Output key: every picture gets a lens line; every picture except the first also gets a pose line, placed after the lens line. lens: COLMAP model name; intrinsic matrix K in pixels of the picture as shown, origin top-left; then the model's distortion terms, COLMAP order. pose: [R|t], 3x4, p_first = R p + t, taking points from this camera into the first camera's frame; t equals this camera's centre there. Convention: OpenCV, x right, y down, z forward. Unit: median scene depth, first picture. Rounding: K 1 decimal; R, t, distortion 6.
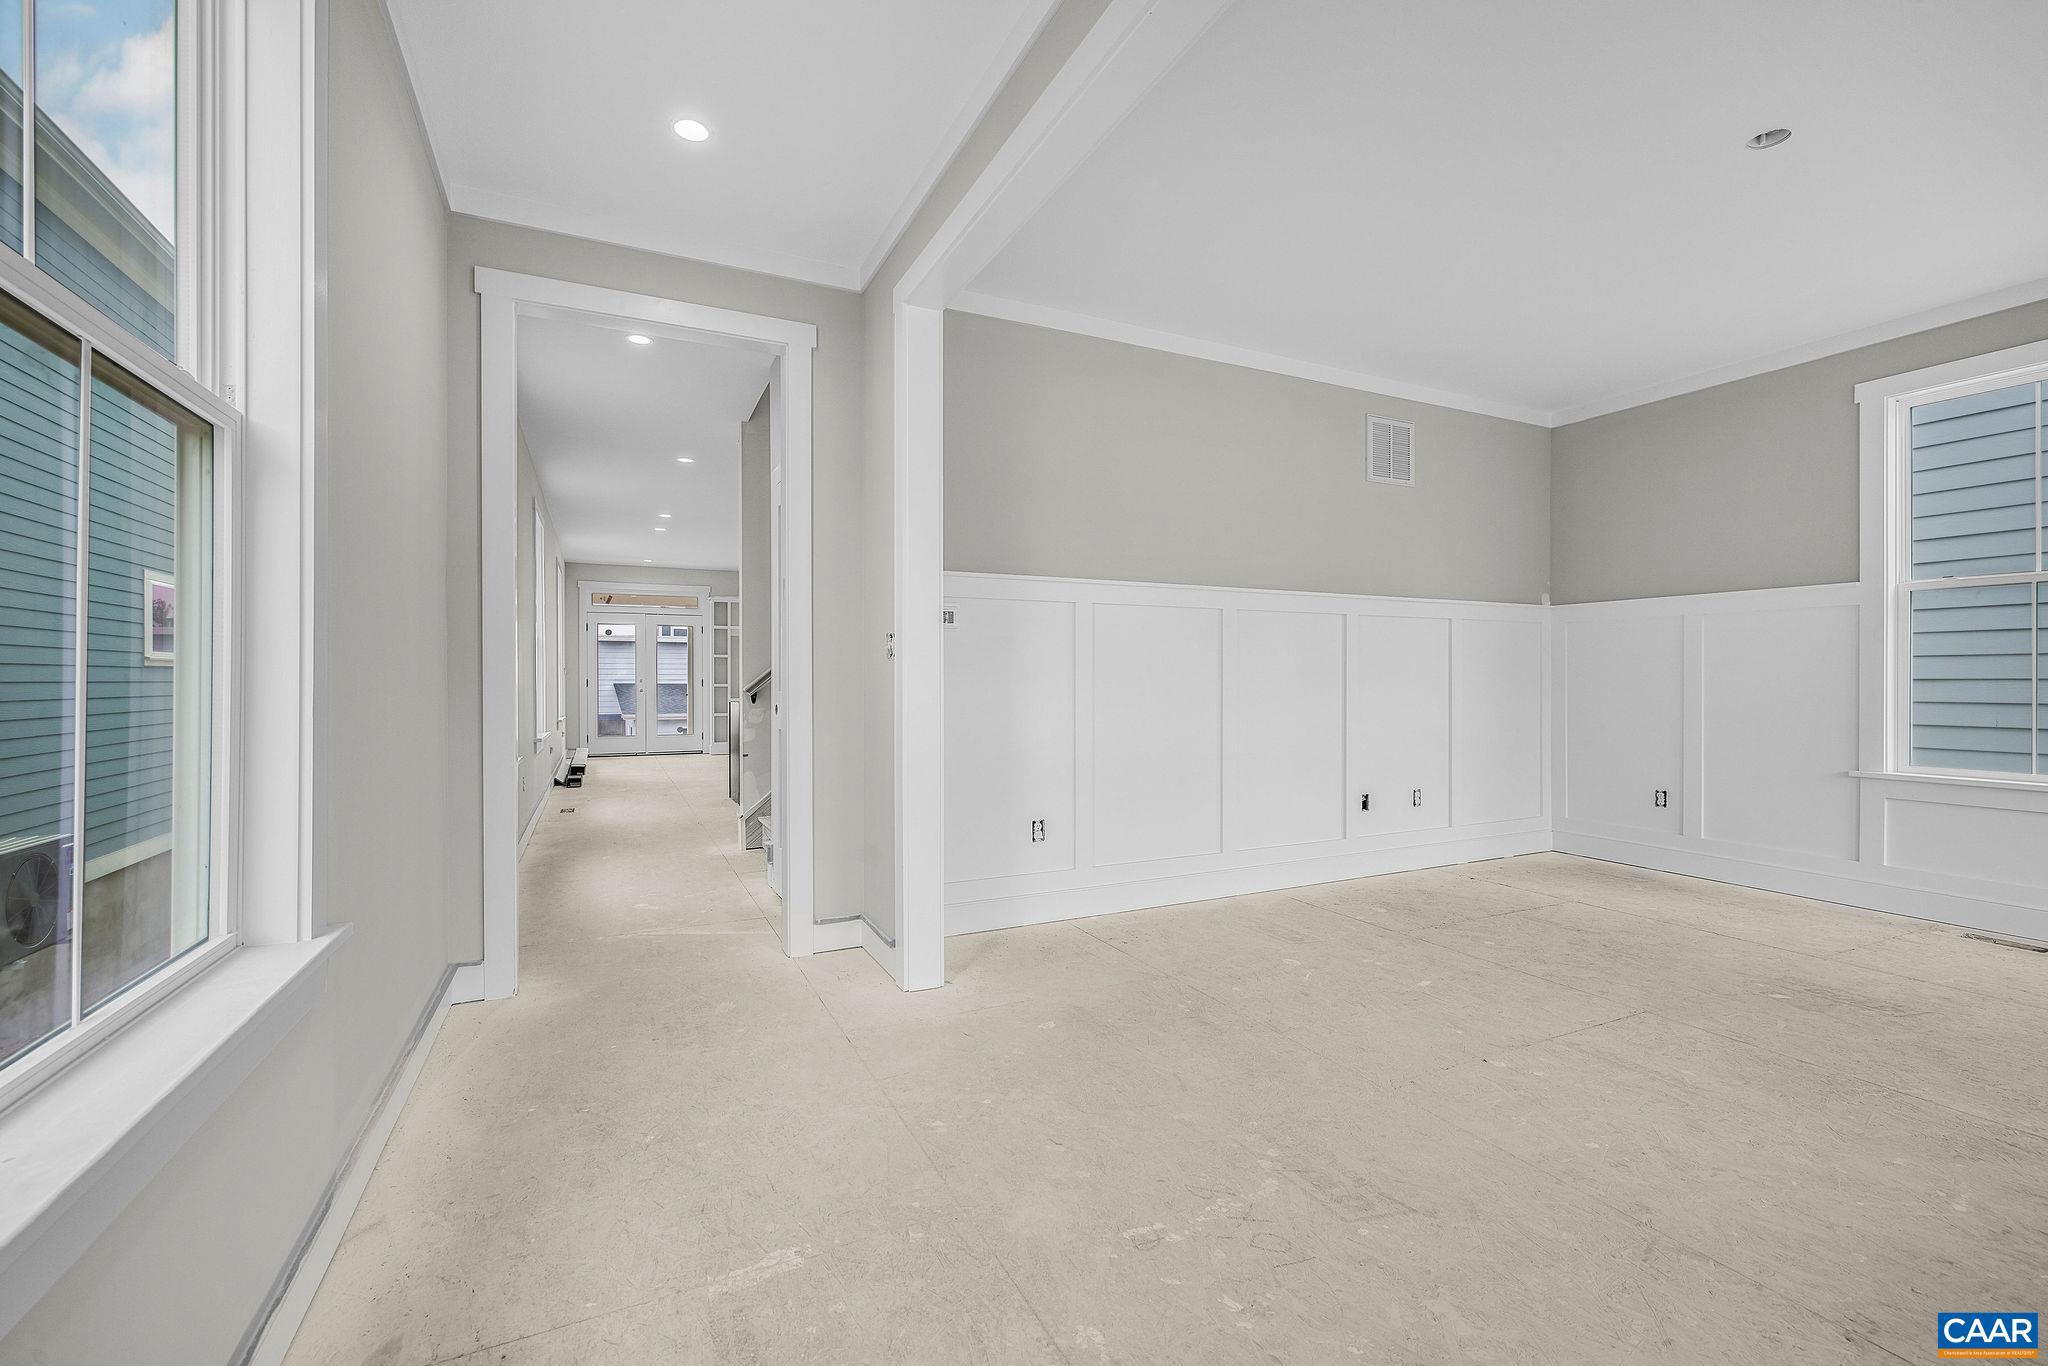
lens RADIAL K [[871.0, 0, 1005.4], [0, 871.0, 691.7], [0, 0, 1]] dist [-0.000435, 0.000001]
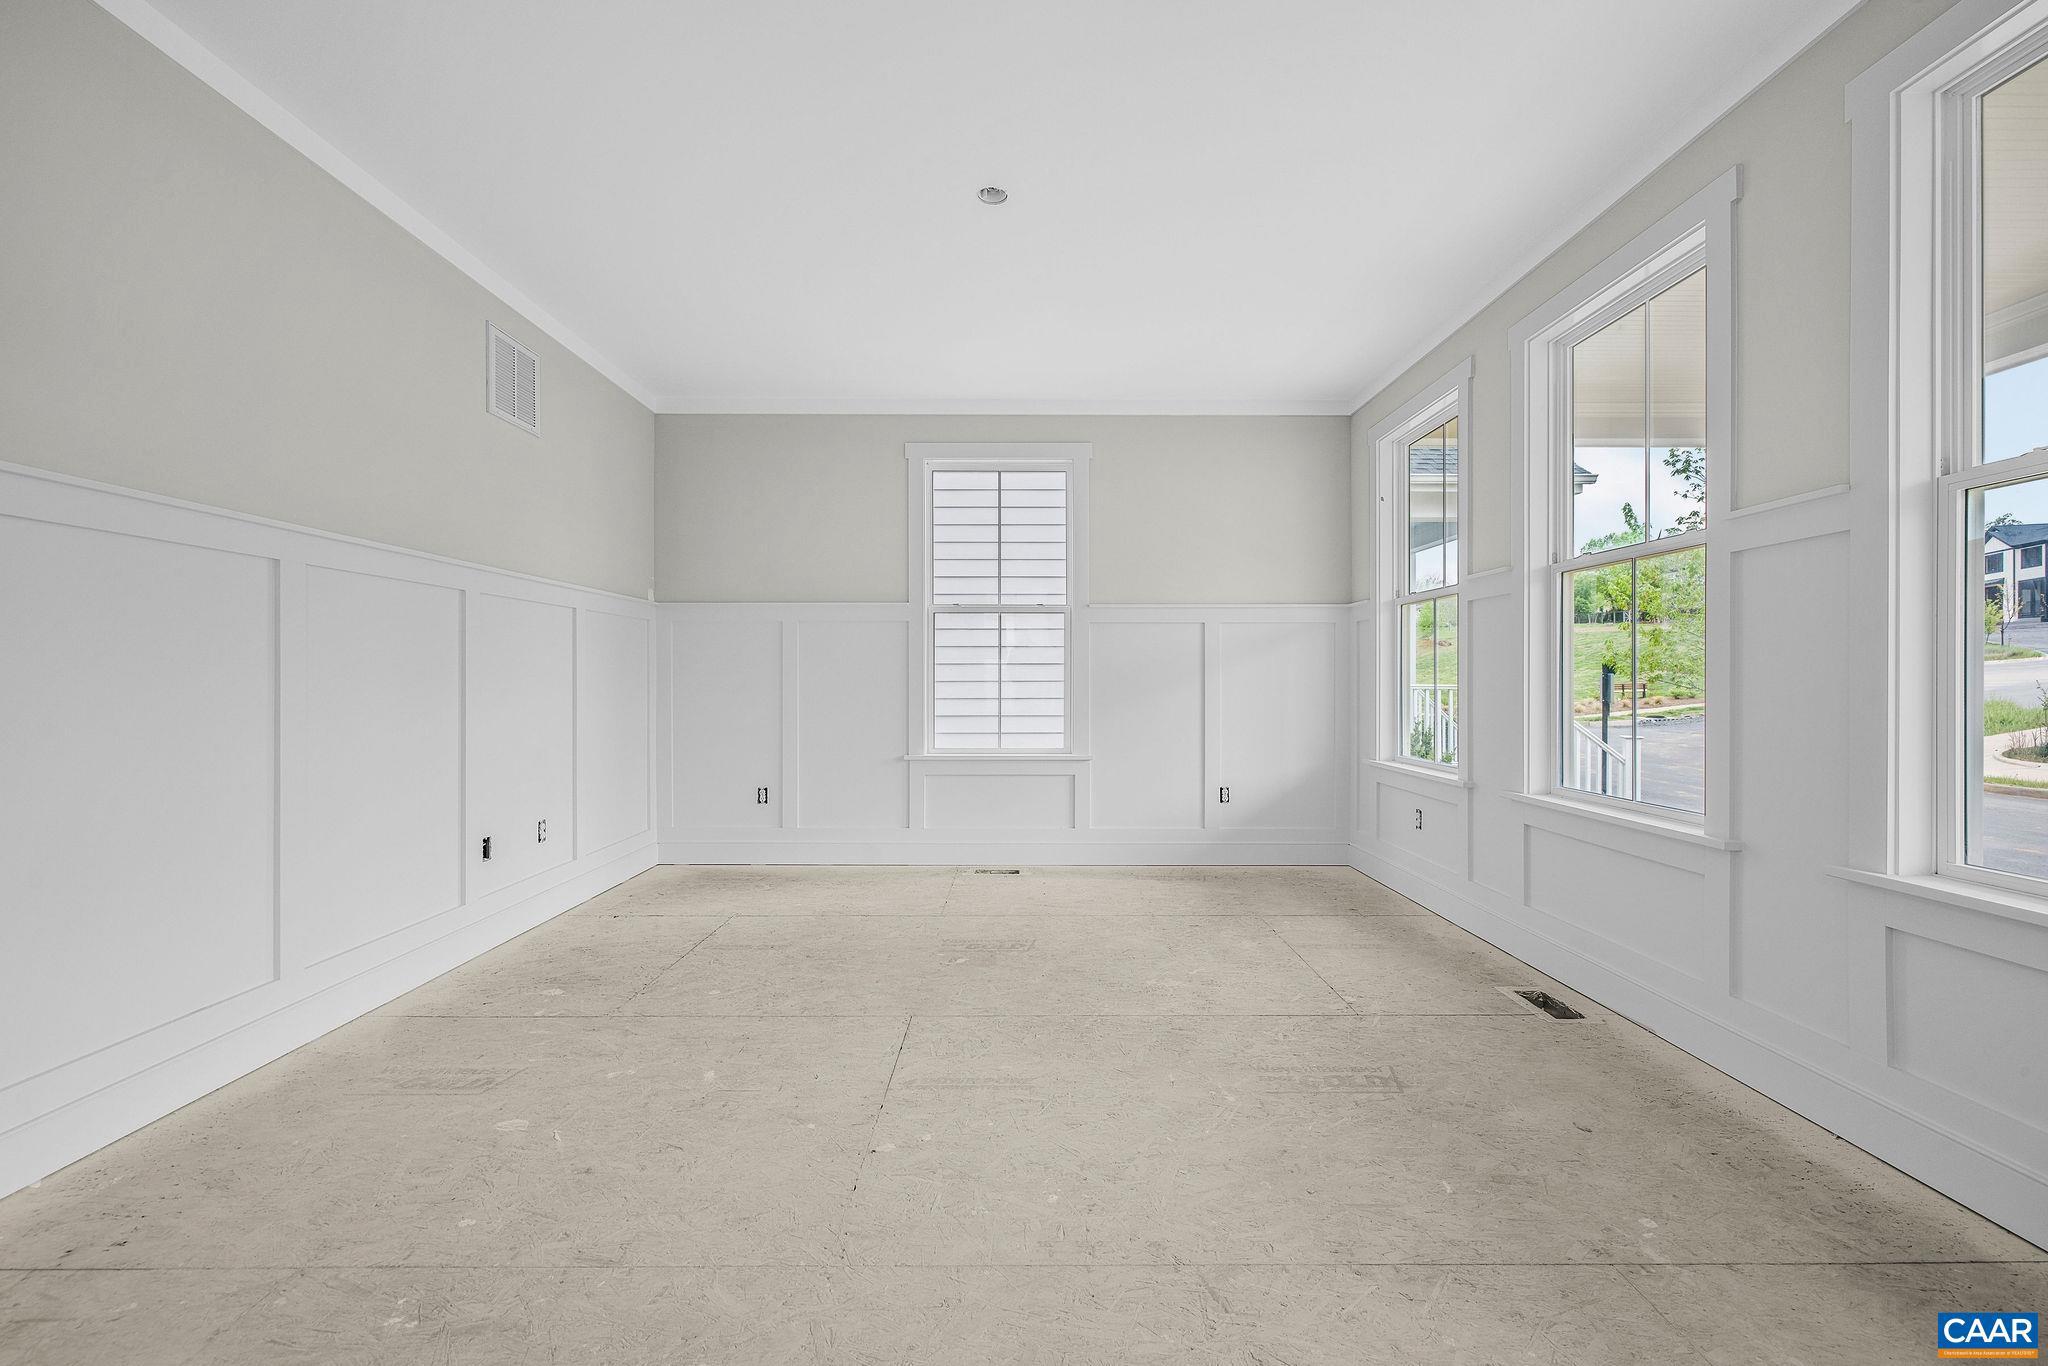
lens RADIAL K [[871.0, 0, 1017.6], [0, 871.0, 680.3], [0, 0, 1]] dist [-0.000435, 0.000001]
pose [[0.418223, 0.001971, 0.908342, -0.088798], [0.014811, 0.999850, -0.008989, -0.002069], [-0.908224, 0.017212, 0.418131, 0.375697]]
